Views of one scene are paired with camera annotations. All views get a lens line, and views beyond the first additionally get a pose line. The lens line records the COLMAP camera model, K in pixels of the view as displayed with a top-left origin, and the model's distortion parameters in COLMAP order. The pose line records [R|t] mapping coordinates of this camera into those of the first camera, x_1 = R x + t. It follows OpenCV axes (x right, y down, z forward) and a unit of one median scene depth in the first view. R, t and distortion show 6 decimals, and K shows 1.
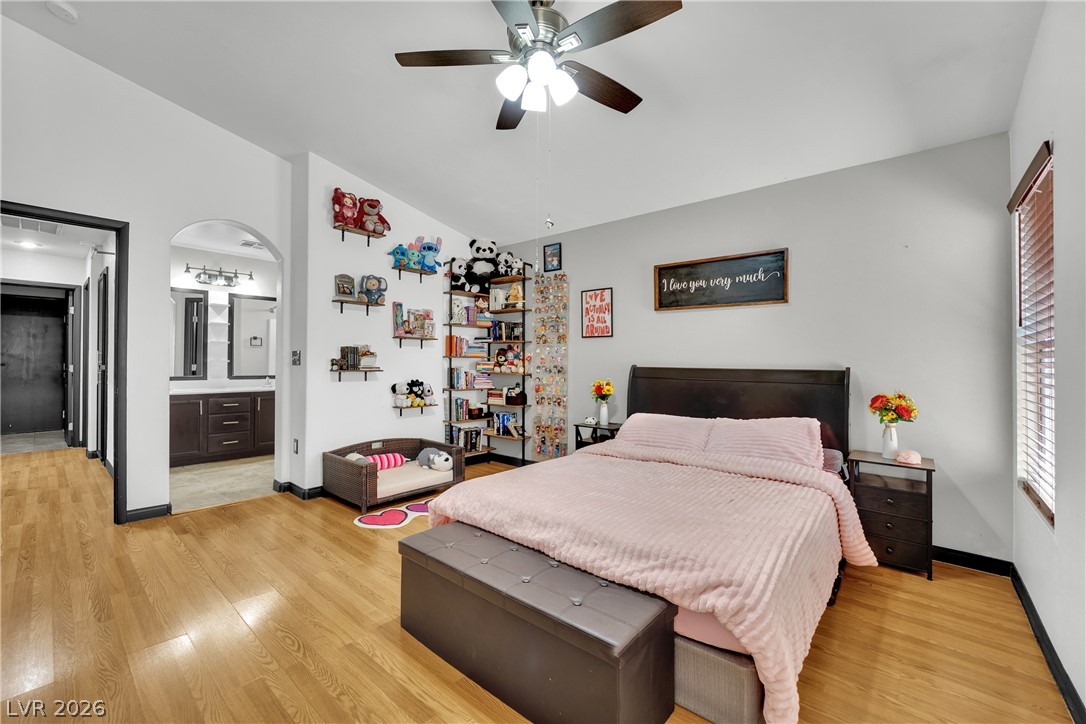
lens RADIAL K [[448.2, 0, 544.2], [0, 448.2, 357.8], [0, 0, 1]] dist [-0.012637, -0.000002]
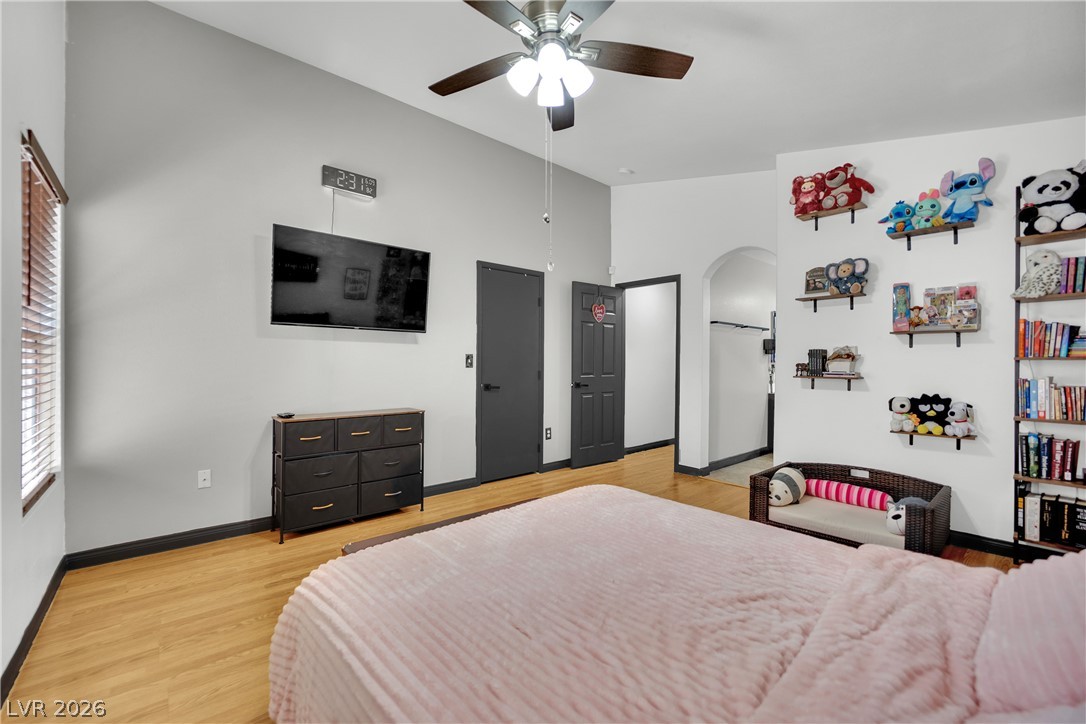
lens RADIAL K [[448.2, 0, 543.2], [0, 448.2, 366.9], [0, 0, 1]] dist [-0.012637, -0.000002]
pose [[-0.133848, -0.001367, -0.991001, 0.453582], [0.001298, 0.999998, -0.001554, 0.008948], [0.991001, -0.001494, -0.133846, 0.533524]]
